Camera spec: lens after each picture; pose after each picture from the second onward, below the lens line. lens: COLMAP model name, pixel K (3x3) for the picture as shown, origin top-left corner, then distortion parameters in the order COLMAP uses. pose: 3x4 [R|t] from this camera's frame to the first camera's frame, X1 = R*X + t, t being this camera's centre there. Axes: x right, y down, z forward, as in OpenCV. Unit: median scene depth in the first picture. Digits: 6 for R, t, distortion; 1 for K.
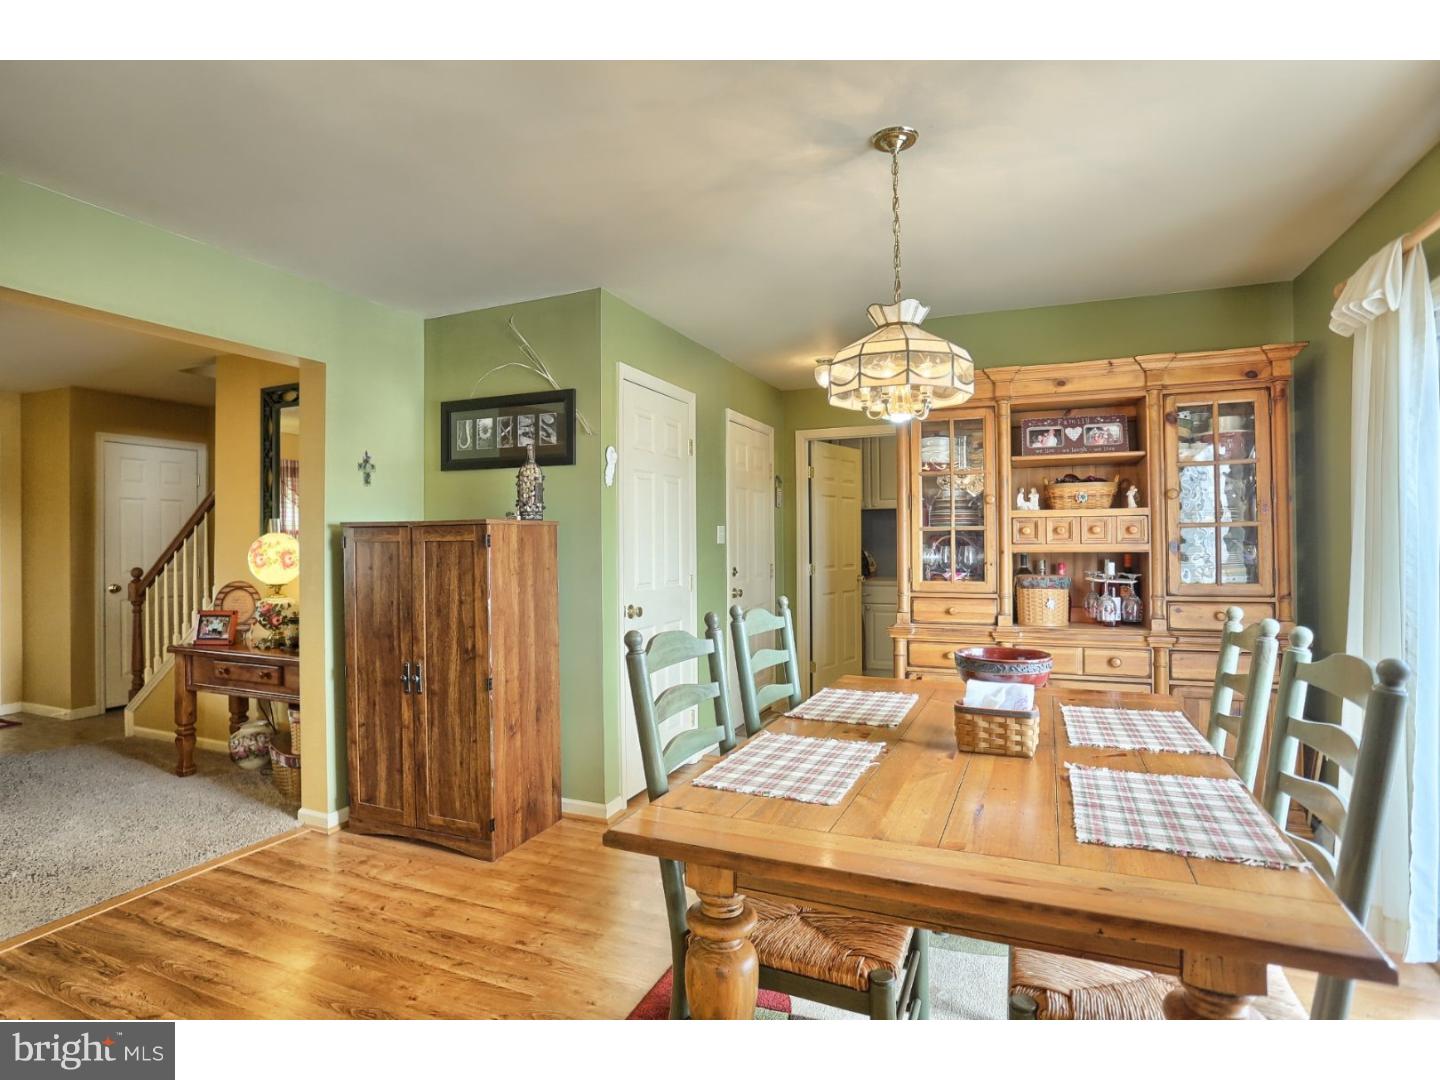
lens RADIAL K [[770.0, 0, 699.2], [0, 770.0, 534.4], [0, 0, 1]] dist [-0.075988, 0.046913]
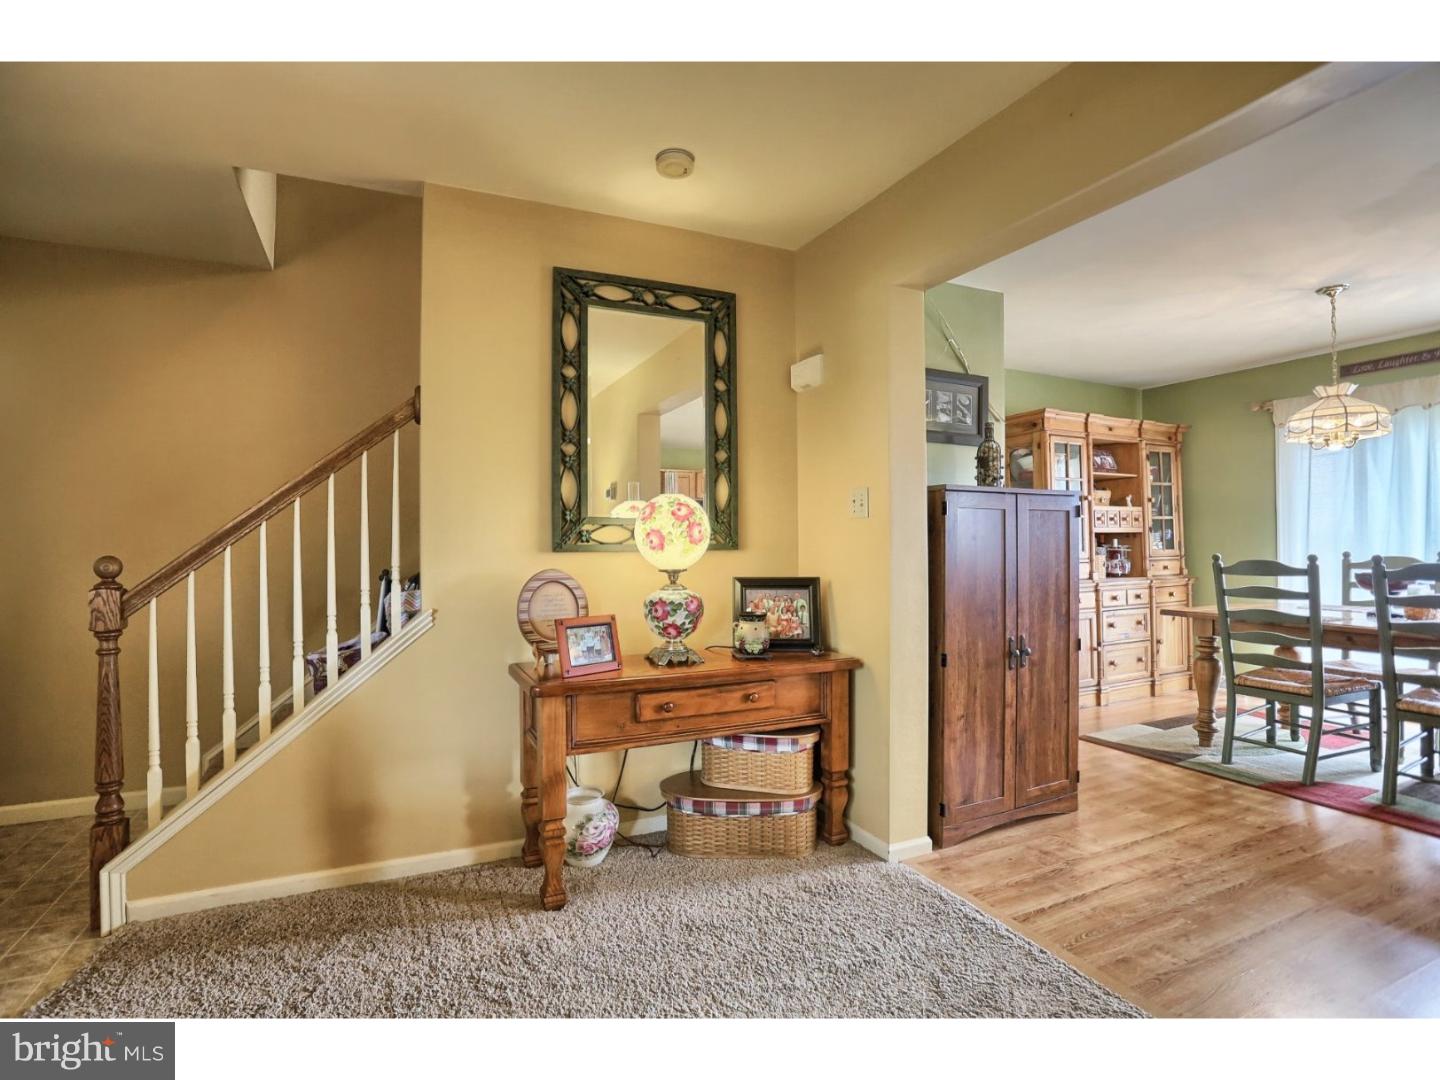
lens RADIAL K [[694.8, 0, 720.0], [0, 694.8, 540.0], [0, 0, 1]] dist [-0.030749, 0.001491]
pose [[0.653910, 0.005332, 0.756554, -1.294210], [-0.008365, 0.999965, 0.000182, 0.050372], [-0.756526, -0.006447, 0.653932, 0.721747]]
